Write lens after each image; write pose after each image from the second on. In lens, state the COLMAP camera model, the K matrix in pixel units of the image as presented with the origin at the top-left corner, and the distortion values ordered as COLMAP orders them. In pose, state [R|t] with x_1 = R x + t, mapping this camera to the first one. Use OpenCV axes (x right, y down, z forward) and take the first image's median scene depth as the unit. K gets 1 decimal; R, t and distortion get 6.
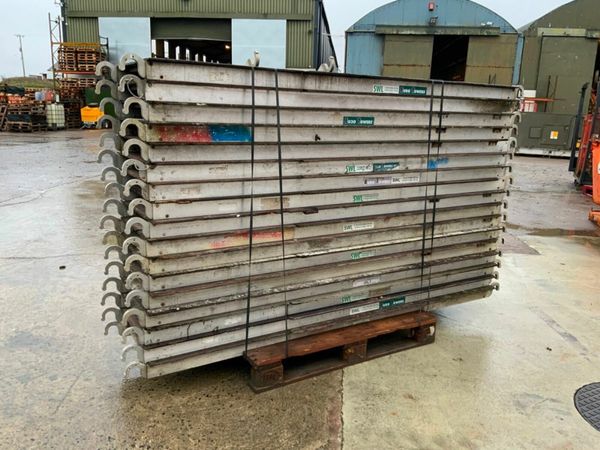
lens RADIAL K [[497.8, 0, 299.9], [0, 497.8, 228.1], [0, 0, 1]] dist [0.053242, -0.098705]
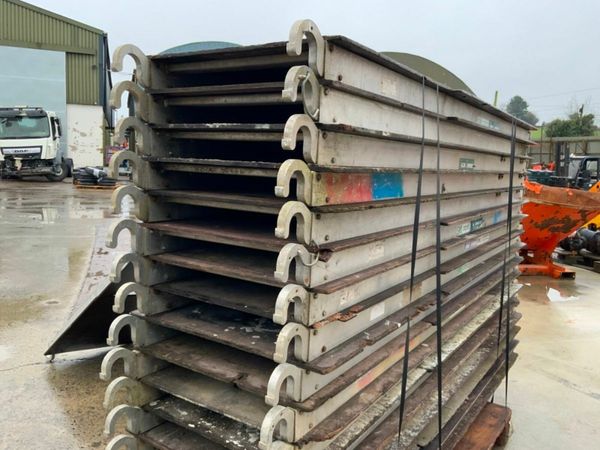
lens RADIAL K [[497.8, 0, 301.1], [0, 497.8, 223.5], [0, 0, 1]] dist [0.053242, -0.098705]
pose [[0.905062, -0.043575, 0.423042, -0.438626], [0.082167, 0.993911, -0.073413, -0.101638], [-0.417268, 0.101203, 0.903131, 0.478325]]
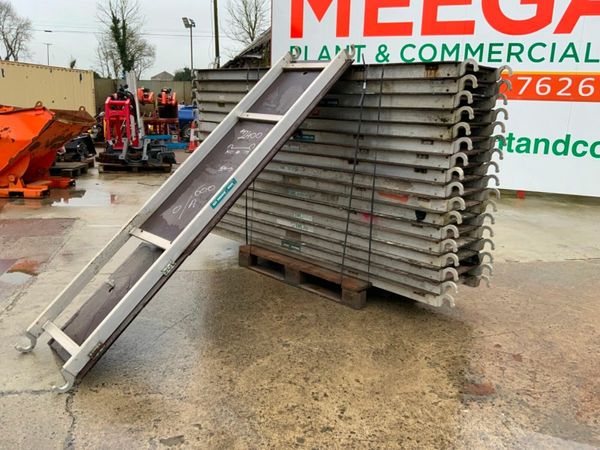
lens RADIAL K [[497.8, 0, 299.5], [0, 497.8, 229.0], [0, 0, 1]] dist [0.053242, -0.098705]
pose [[-0.269651, -0.273805, 0.923211, -1.375143], [0.184476, 0.926279, 0.328597, -0.402633], [-0.945123, 0.258916, -0.199262, 1.624904]]
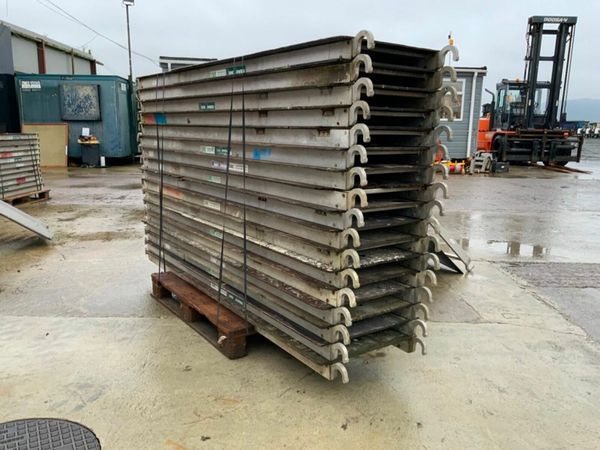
lens RADIAL K [[497.8, 0, 296.4], [0, 497.8, 223.6], [0, 0, 1]] dist [0.053242, -0.098705]
pose [[0.073959, 0.159493, -0.984425, 1.349193], [-0.243176, 0.960215, 0.137301, -0.176706], [0.967158, 0.229234, 0.109802, 1.199353]]
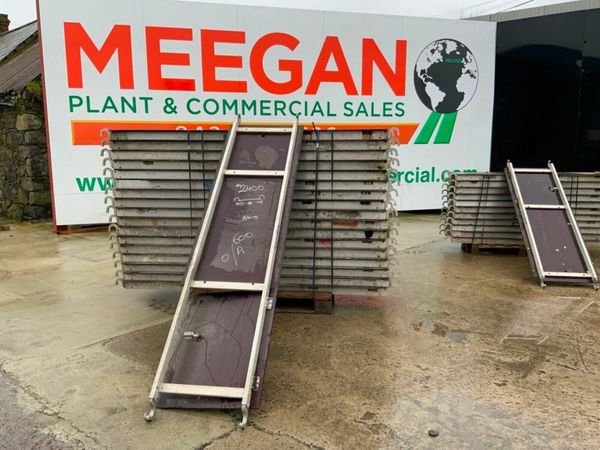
lens RADIAL K [[497.8, 0, 301.1], [0, 497.8, 227.5], [0, 0, 1]] dist [0.053242, -0.098705]
pose [[-0.799395, -0.125618, 0.587527, -1.139949], [0.116893, 0.926693, 0.357179, -0.637507], [-0.589325, 0.354205, -0.726109, 2.461923]]
